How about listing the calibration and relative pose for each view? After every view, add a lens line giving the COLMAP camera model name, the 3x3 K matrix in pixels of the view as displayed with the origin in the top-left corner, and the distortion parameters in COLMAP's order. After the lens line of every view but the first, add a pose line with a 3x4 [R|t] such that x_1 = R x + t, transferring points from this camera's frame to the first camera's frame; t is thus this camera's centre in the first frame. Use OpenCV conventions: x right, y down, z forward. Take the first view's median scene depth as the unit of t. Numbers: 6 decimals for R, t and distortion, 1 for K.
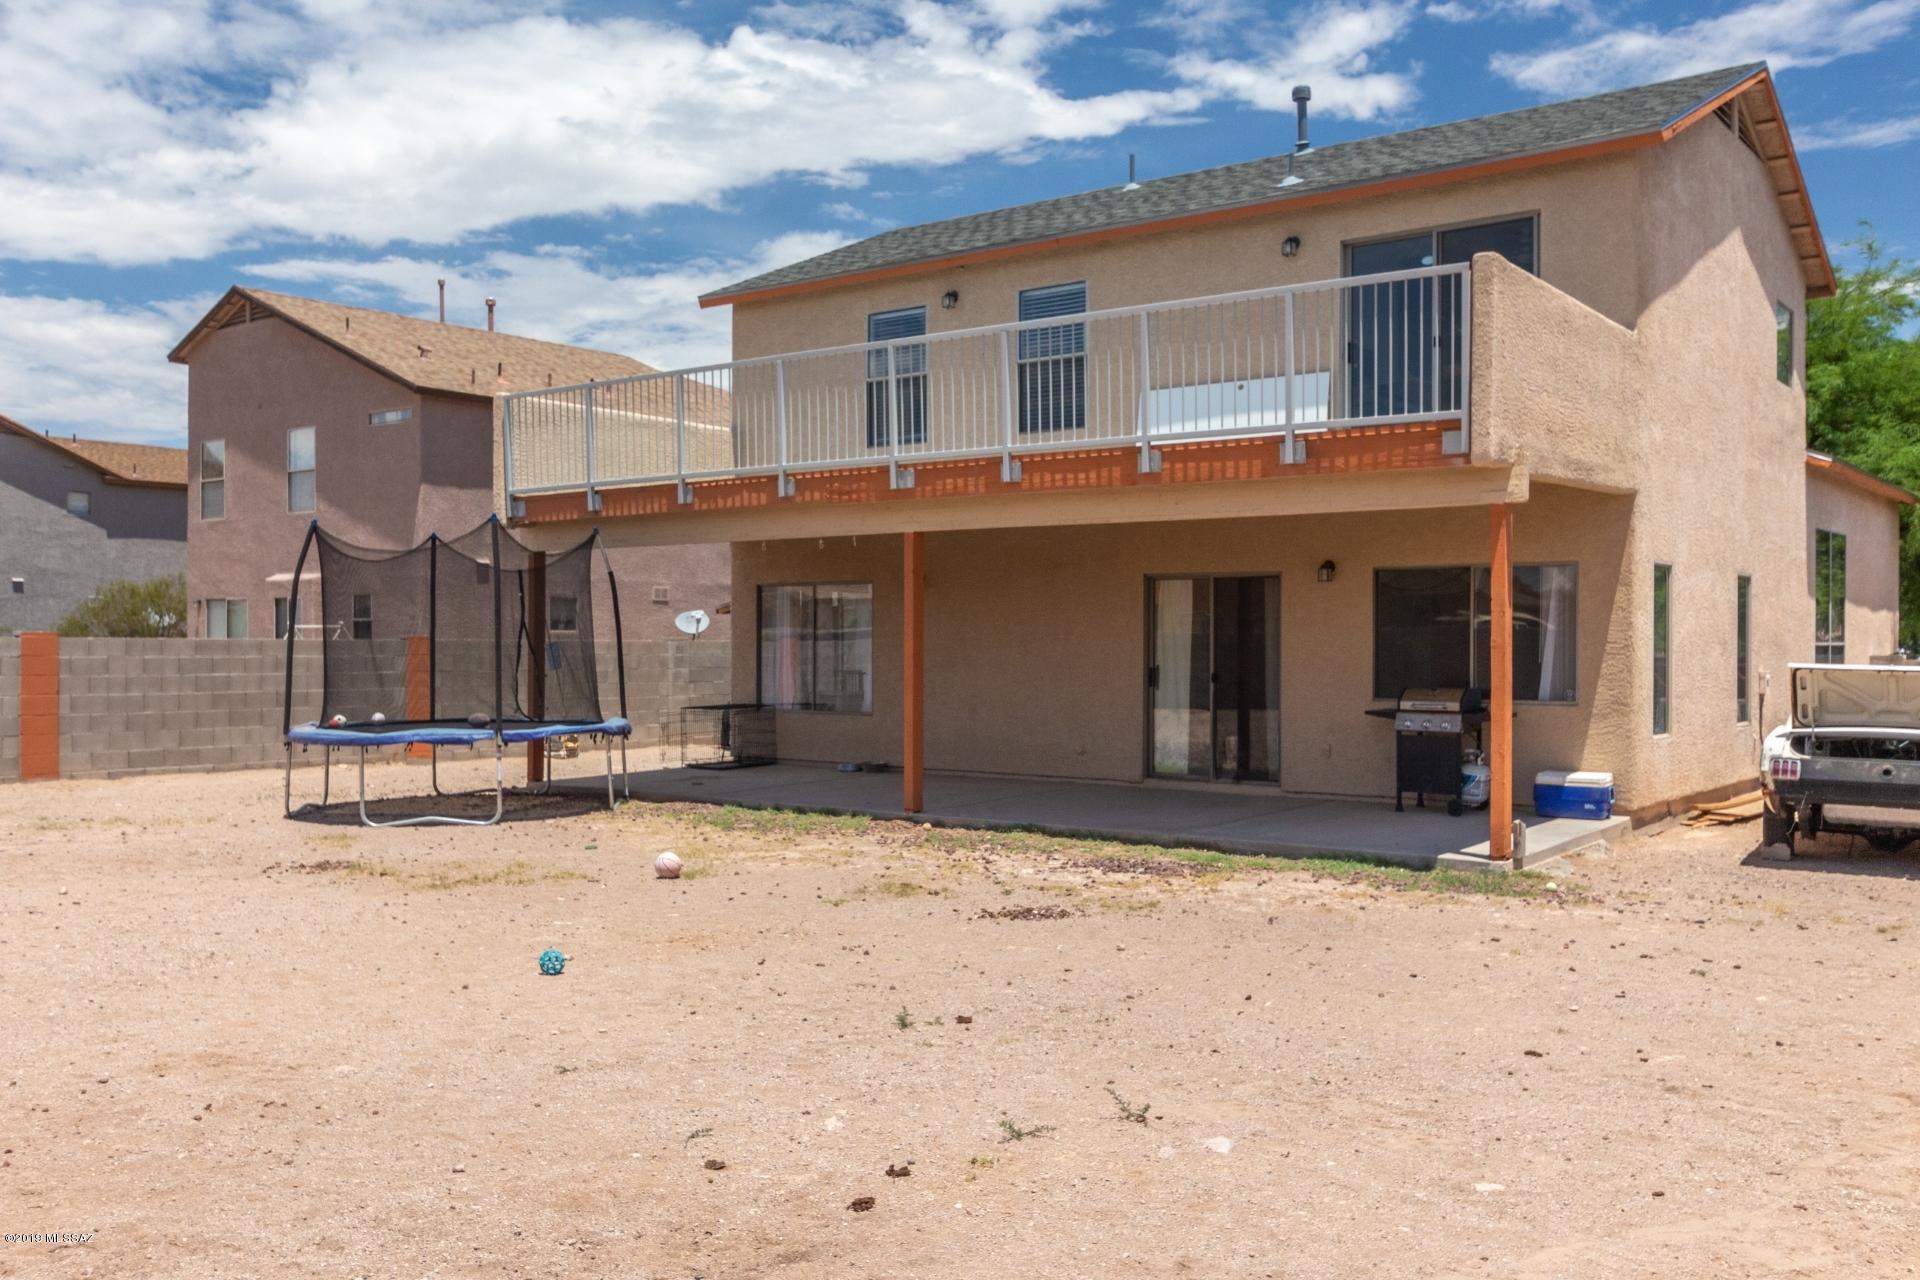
lens RADIAL K [[1701.8, 0, 964.2], [0, 1701.8, 630.6], [0, 0, 1]] dist [-0.000295, -0.002603]
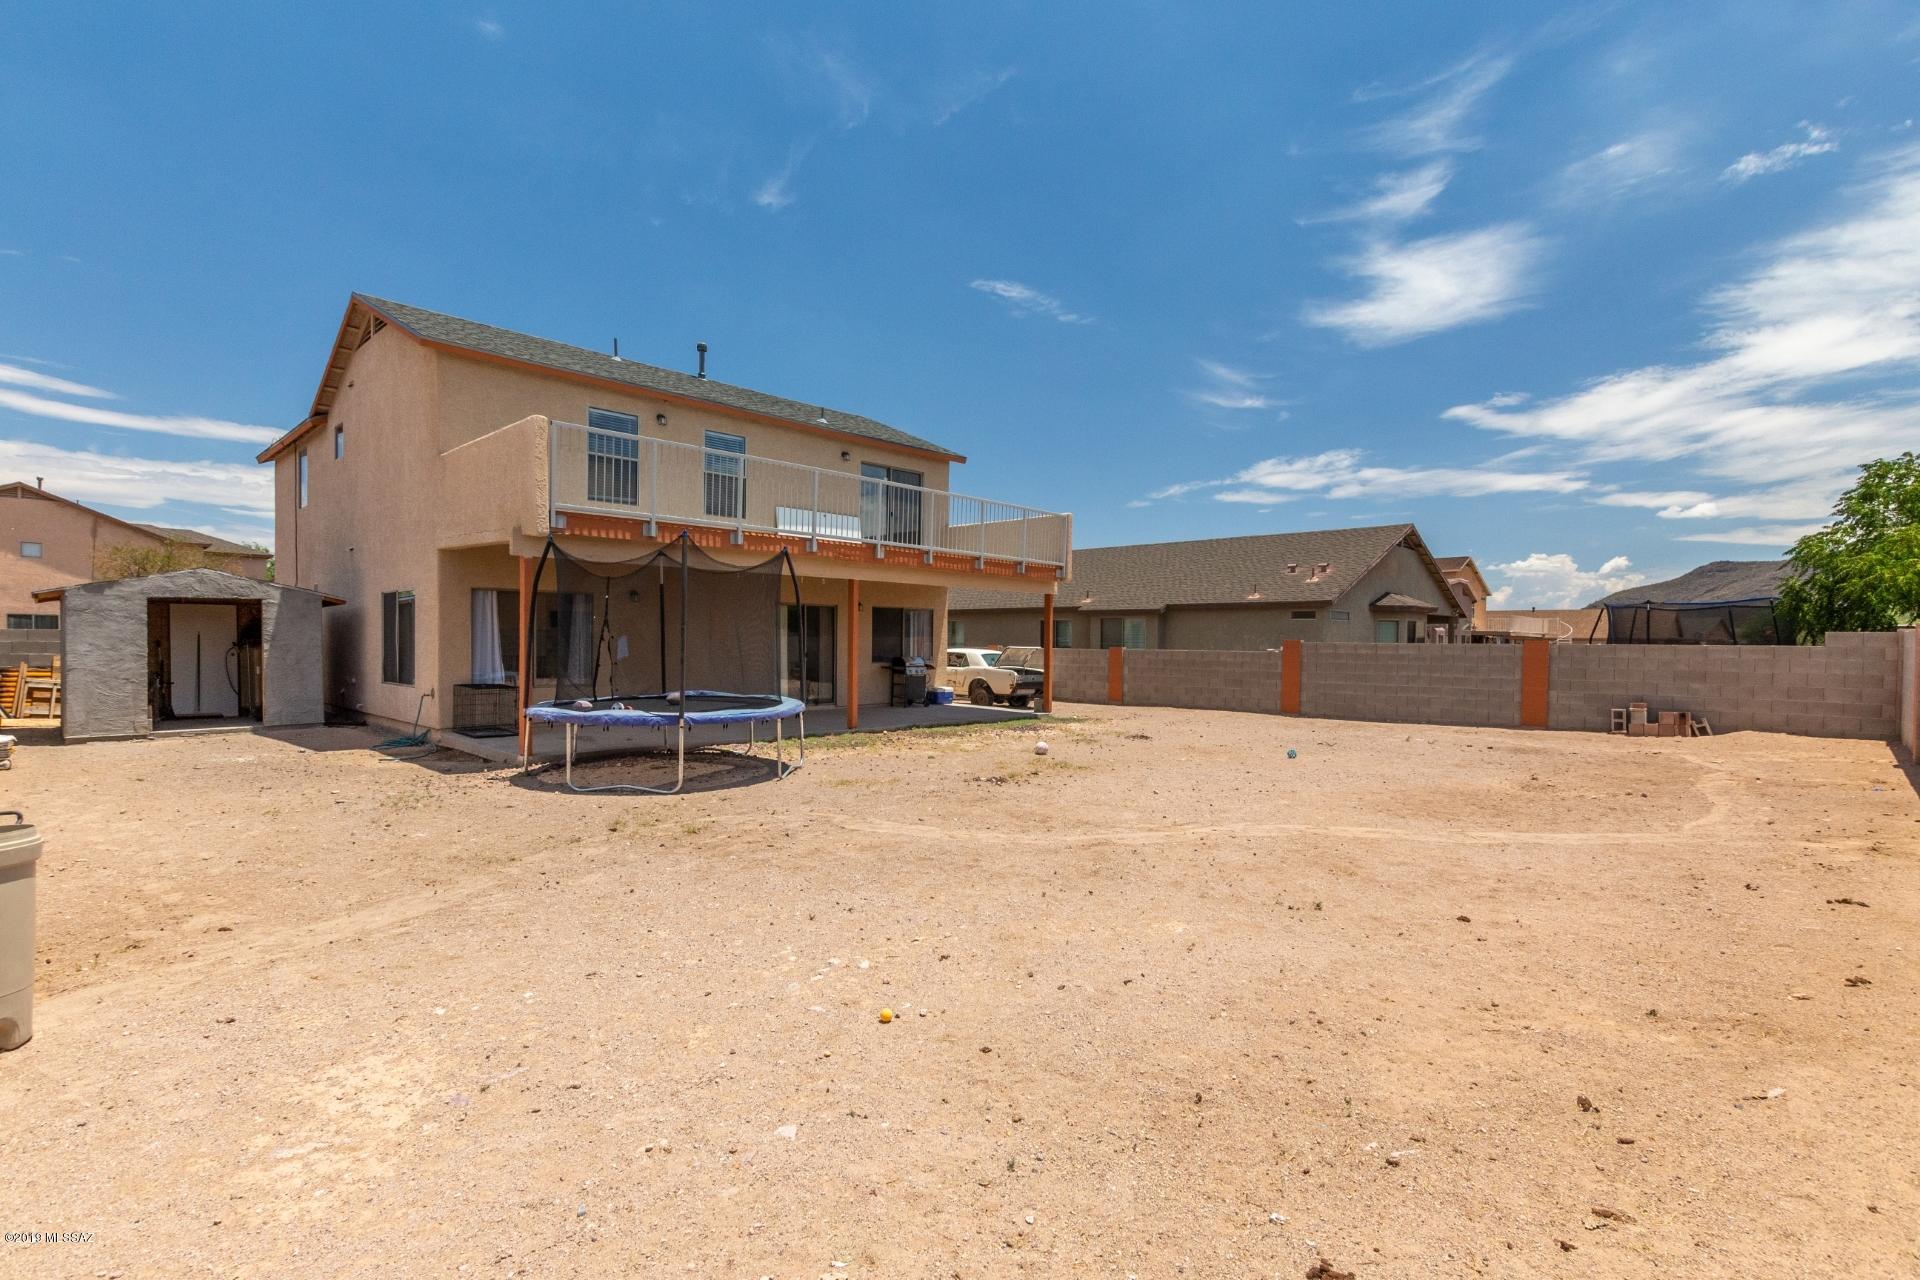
lens RADIAL K [[888.6, 0, 962.6], [0, 888.6, 645.5], [0, 0, 1]] dist [0.006276, 0.001392]
pose [[0.122785, -0.006679, 0.992411, -0.874064], [-0.021394, 0.999727, 0.009375, 0.003686], [-0.992203, -0.022383, 0.122608, 0.664751]]
